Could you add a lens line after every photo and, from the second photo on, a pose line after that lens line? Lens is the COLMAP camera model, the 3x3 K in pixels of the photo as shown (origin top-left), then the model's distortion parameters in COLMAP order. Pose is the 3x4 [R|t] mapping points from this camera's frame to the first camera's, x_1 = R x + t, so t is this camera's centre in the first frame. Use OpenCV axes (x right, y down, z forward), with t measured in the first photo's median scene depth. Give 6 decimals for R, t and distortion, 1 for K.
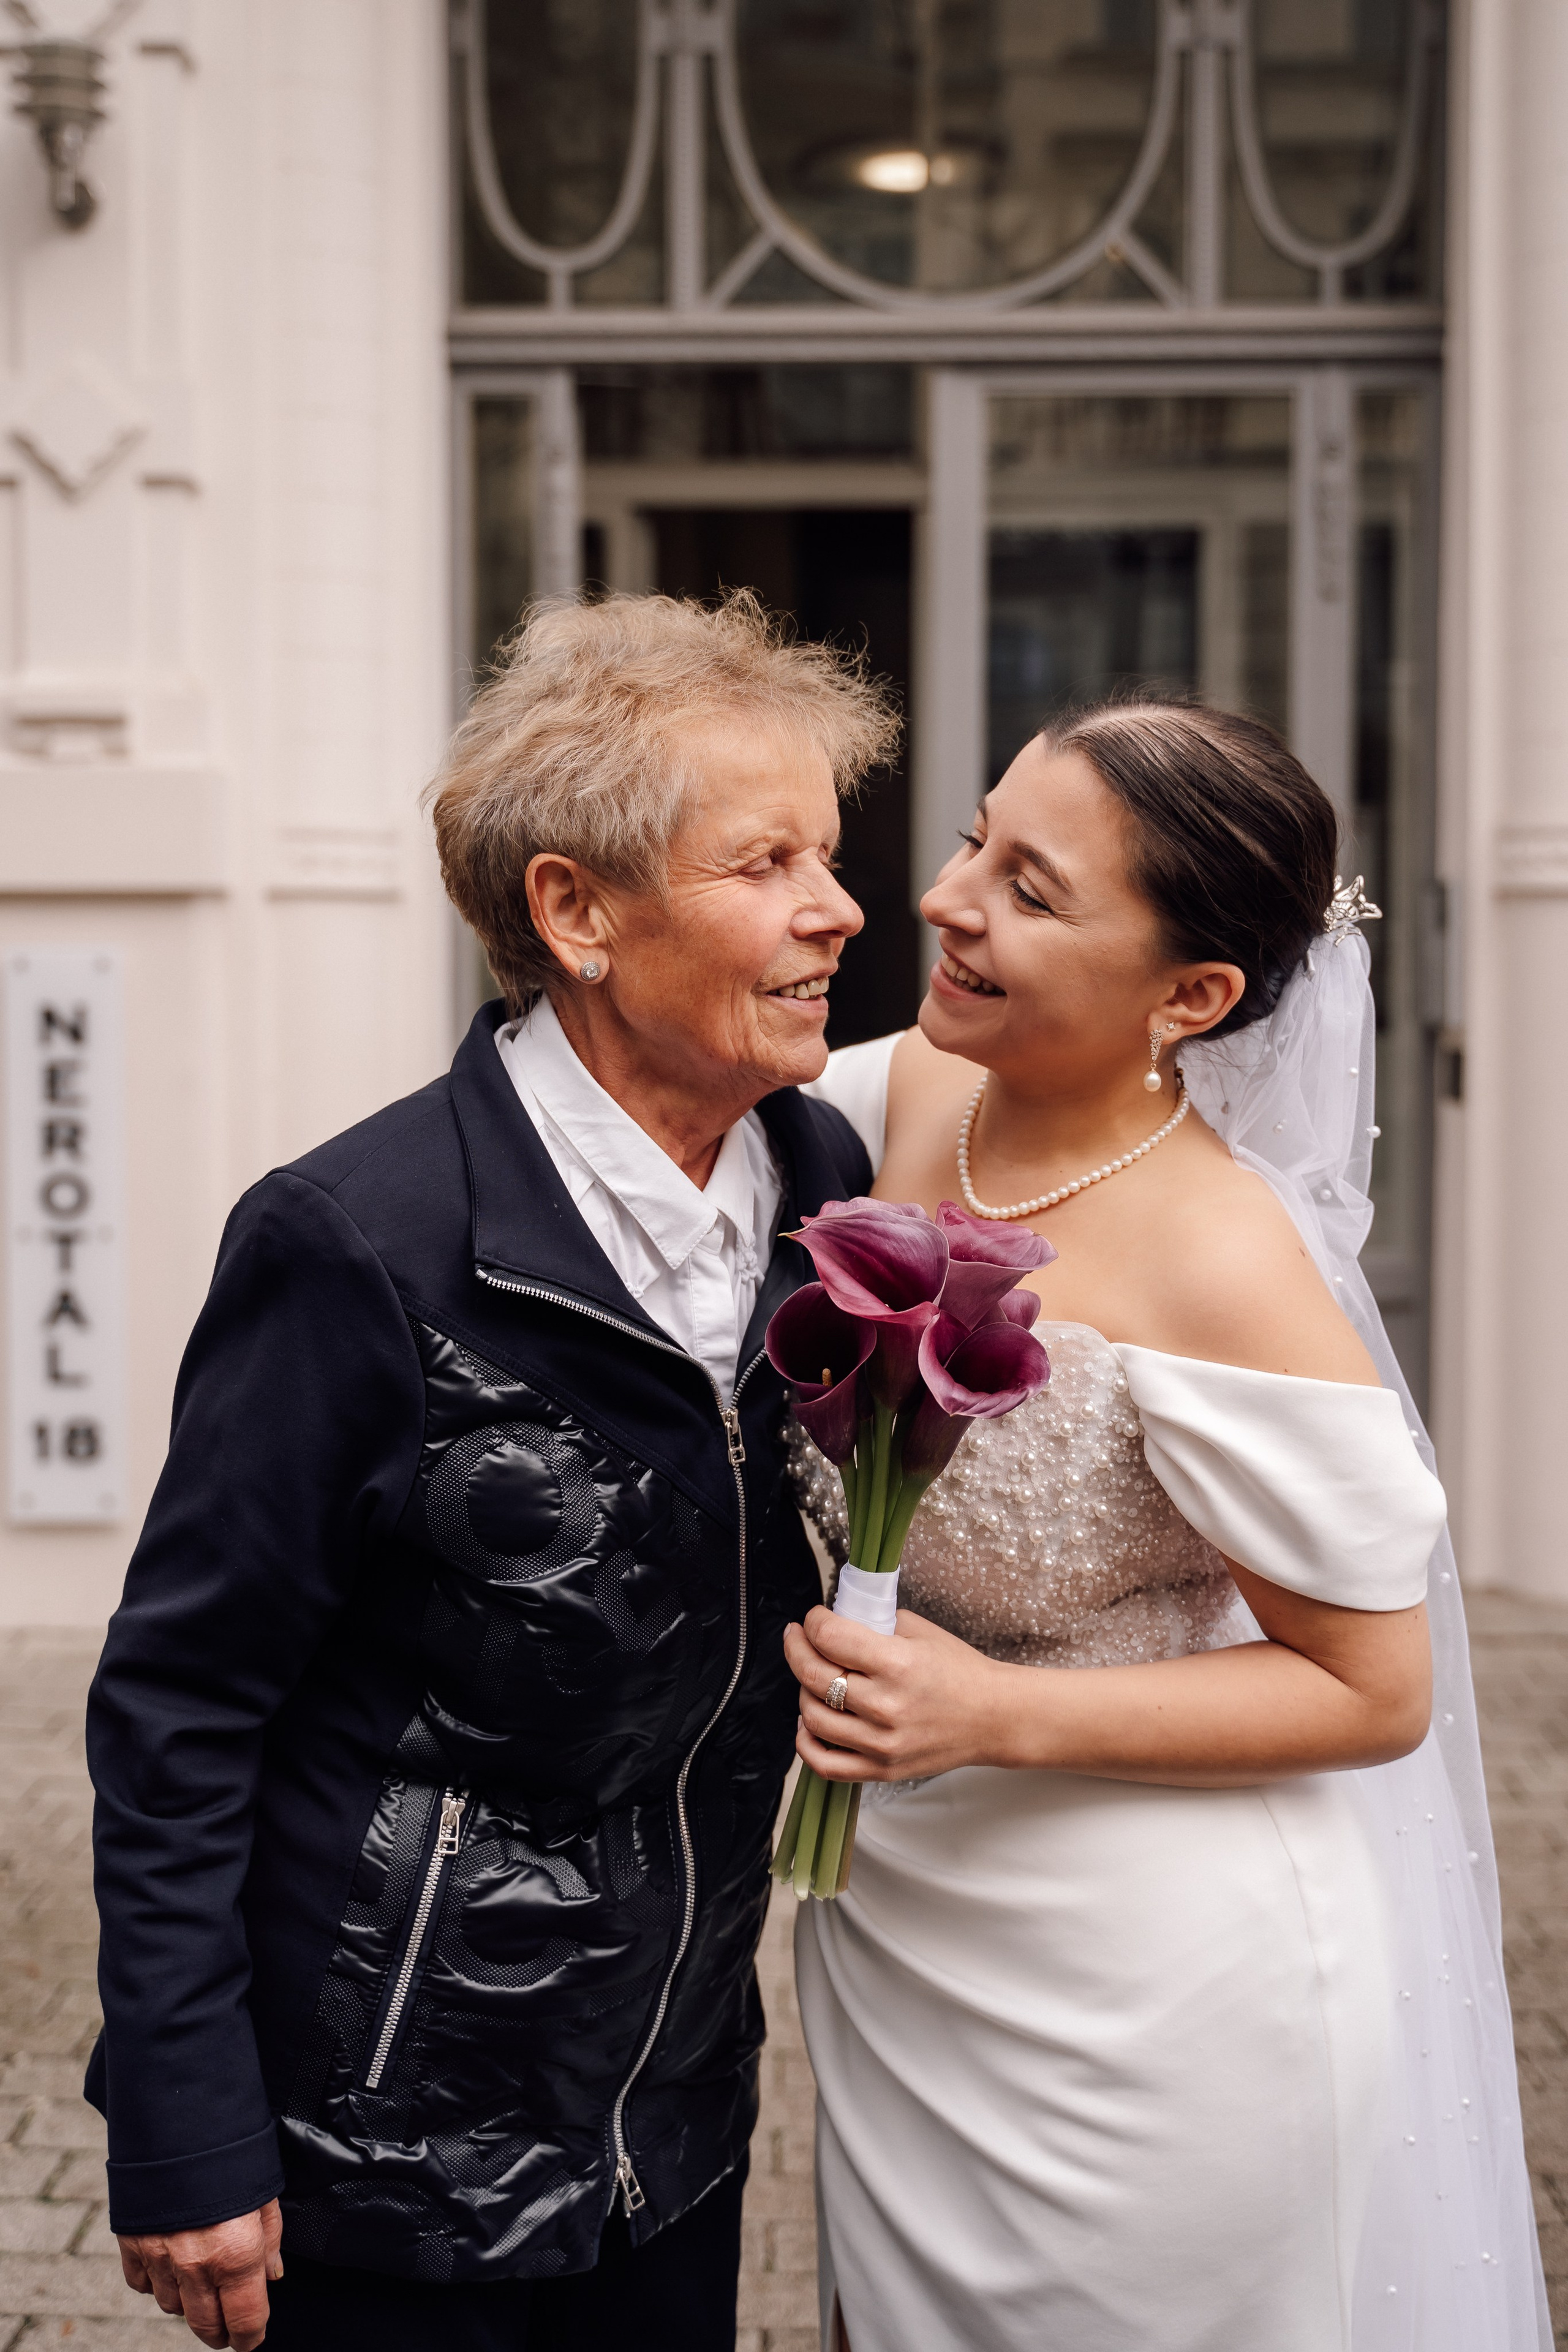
lens RADIAL K [[3023.3, 0, 784.0], [0, 3023.3, 1176.0], [0, 0, 1]] dist [0.002897, -0.014017]
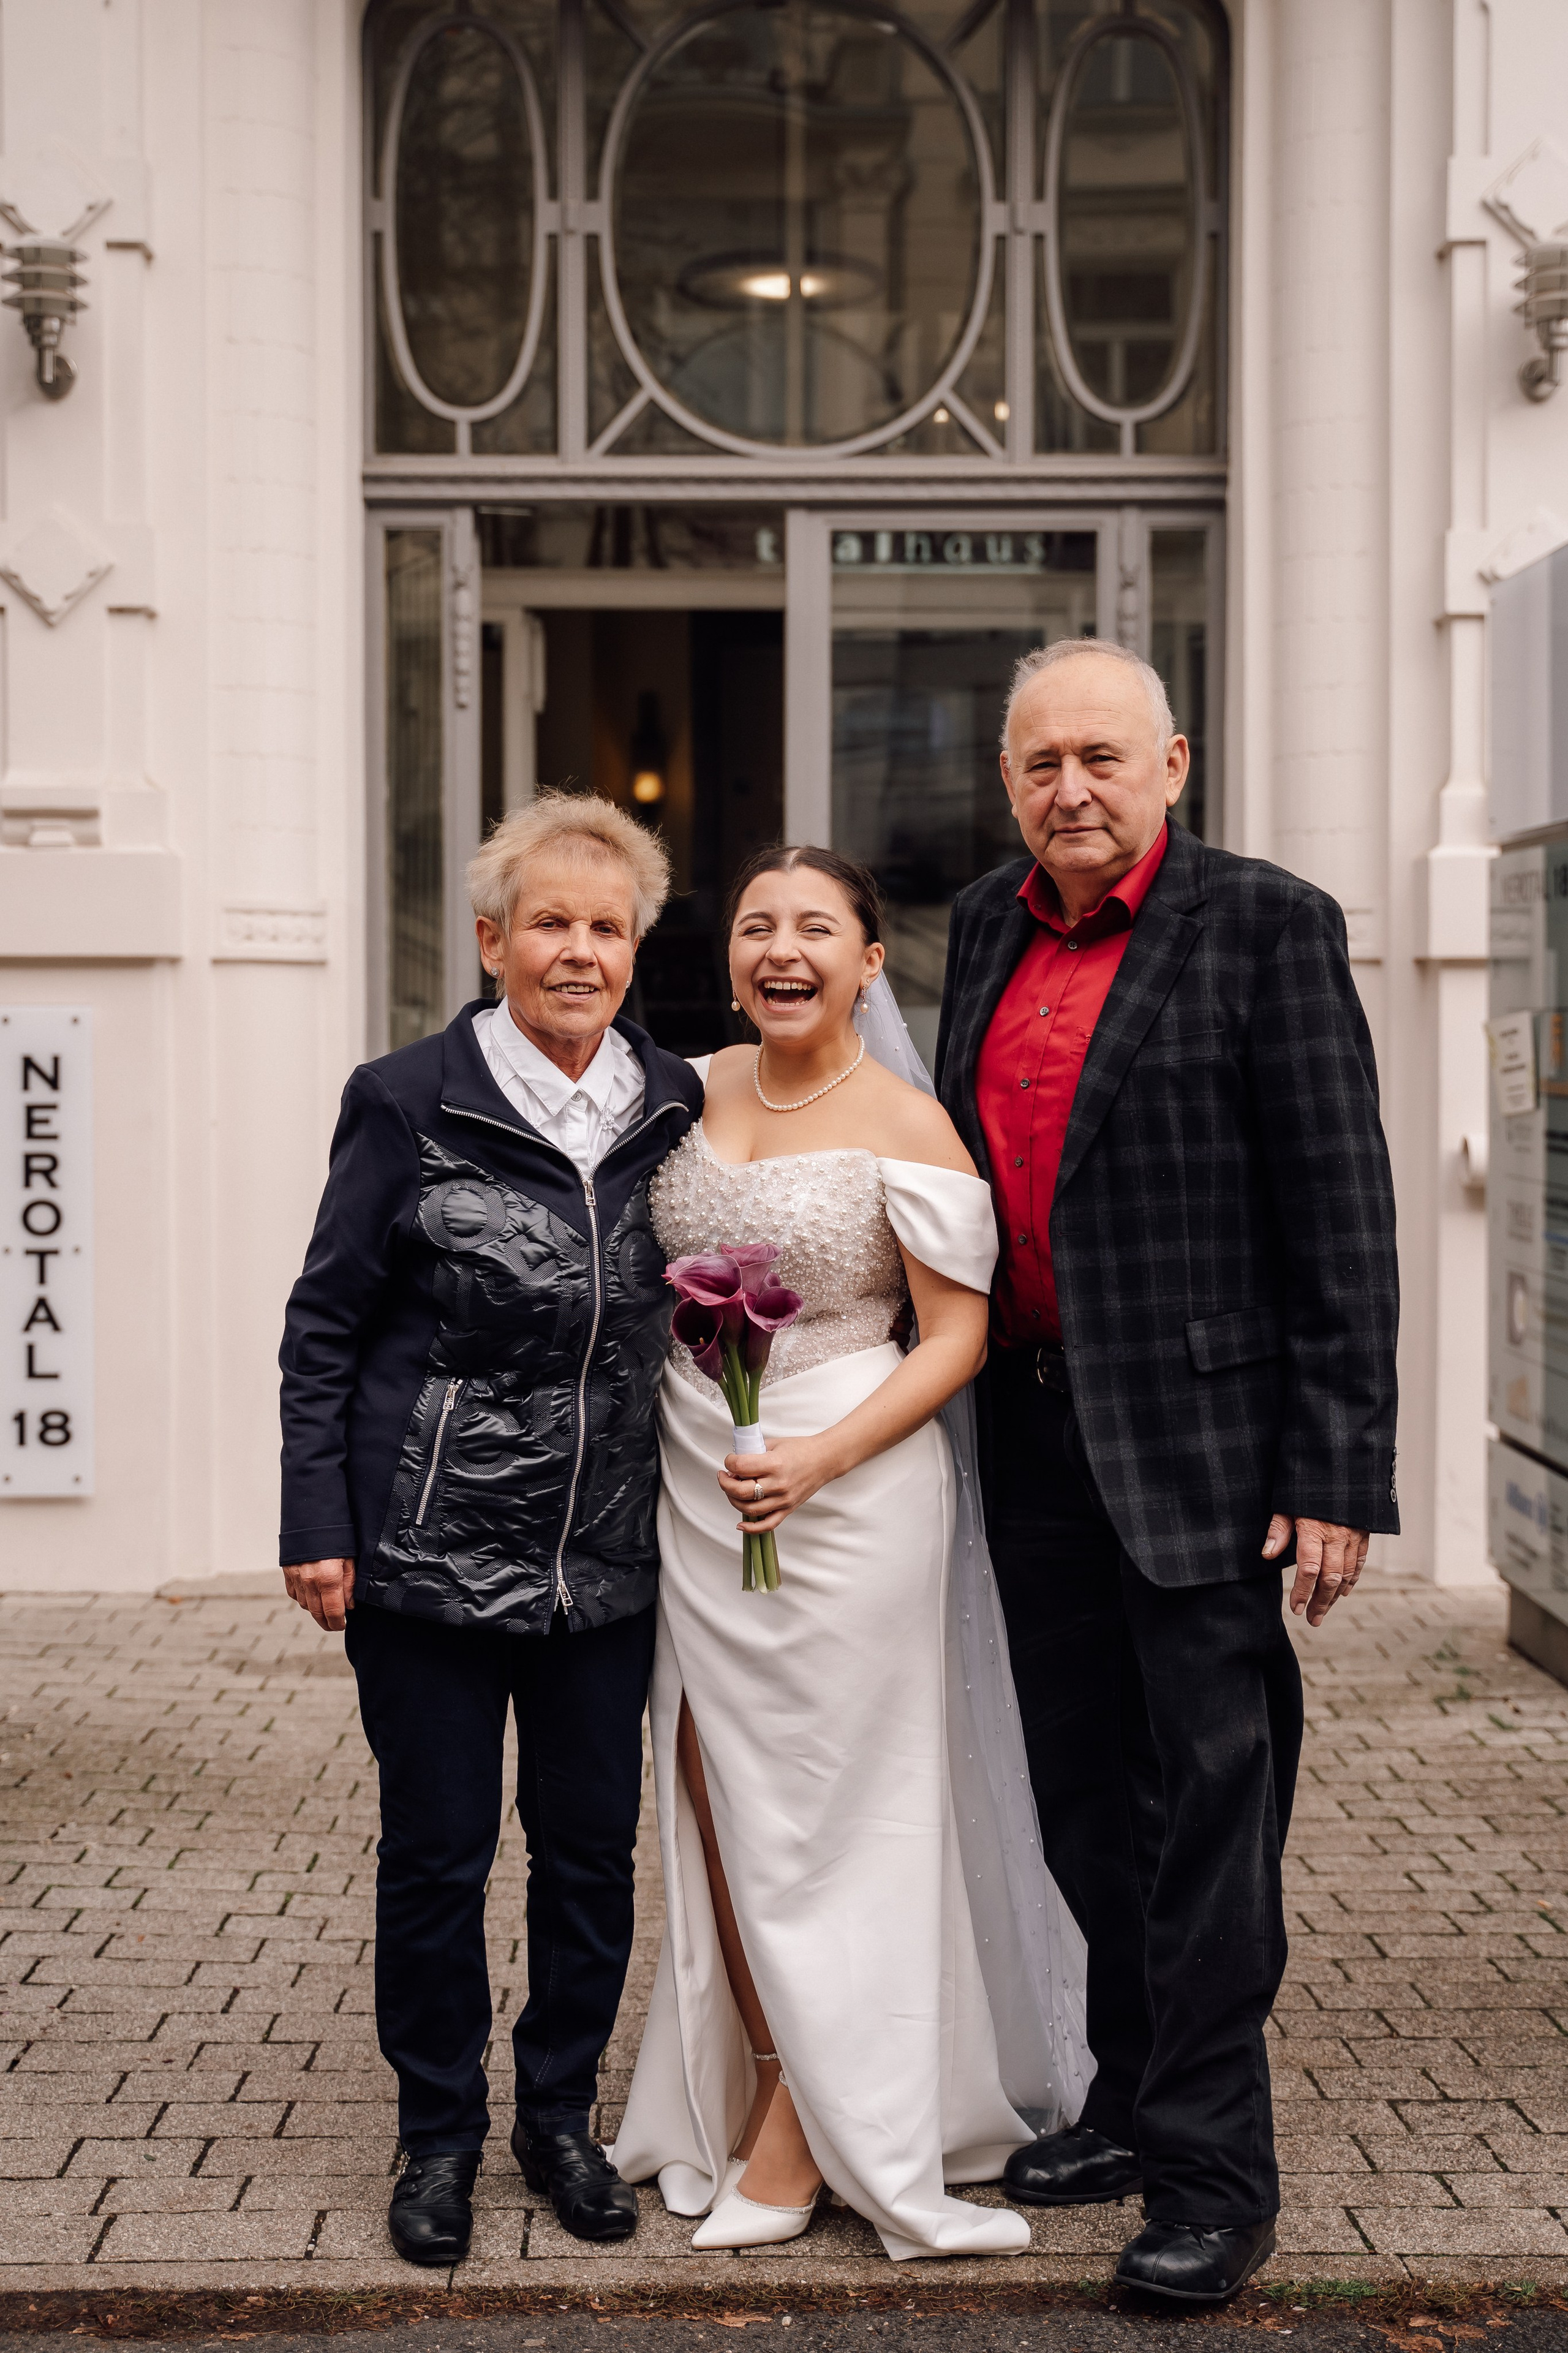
lens RADIAL K [[2988.7, 0, 784.0], [0, 2988.7, 1176.5], [0, 0, 1]] dist [-0.019665, -0.012718]
pose [[0.999293, -0.001729, 0.037551, 0.005967], [0.002575, 0.999744, -0.022500, 0.017106], [-0.037503, 0.022580, 0.999041, -0.164156]]
